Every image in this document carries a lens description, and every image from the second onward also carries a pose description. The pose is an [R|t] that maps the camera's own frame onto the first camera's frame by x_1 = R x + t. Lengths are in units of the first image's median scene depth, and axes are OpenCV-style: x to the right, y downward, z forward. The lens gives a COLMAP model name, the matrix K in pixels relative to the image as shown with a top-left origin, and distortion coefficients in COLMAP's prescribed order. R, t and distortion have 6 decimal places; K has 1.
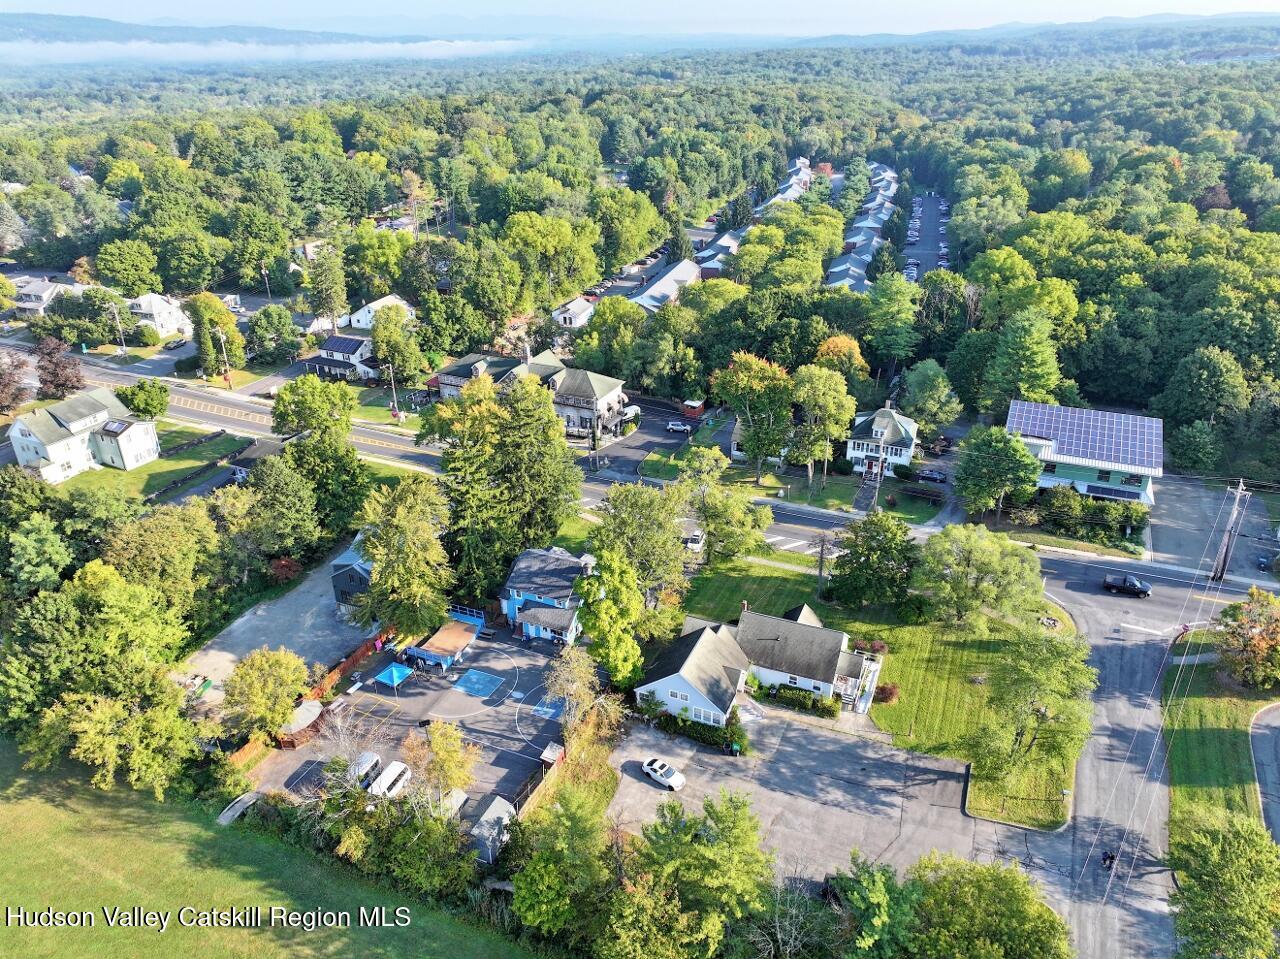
lens RADIAL K [[889.3, 0, 640.0], [0, 889.3, 479.5], [0, 0, 1]] dist [-0.000473, 0.001281]
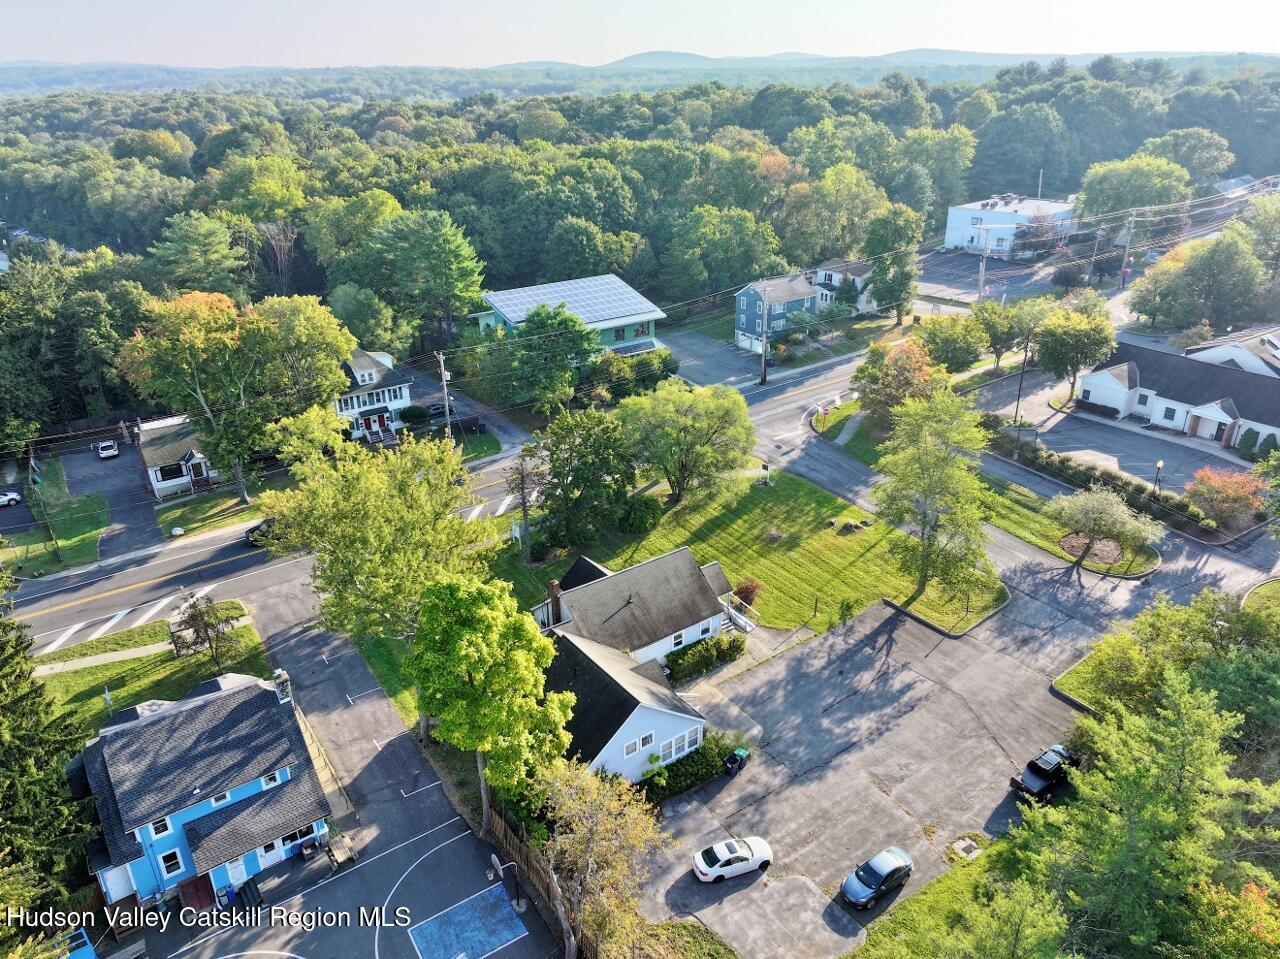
lens RADIAL K [[889.3, 0, 640.0], [0, 889.3, 479.5], [0, 0, 1]] dist [-0.000473, 0.001281]
pose [[0.507550, -0.345950, 0.789121, -0.343950], [0.382392, 0.911160, 0.153503, -0.001409], [-0.772120, 0.223843, 0.594748, 0.604960]]
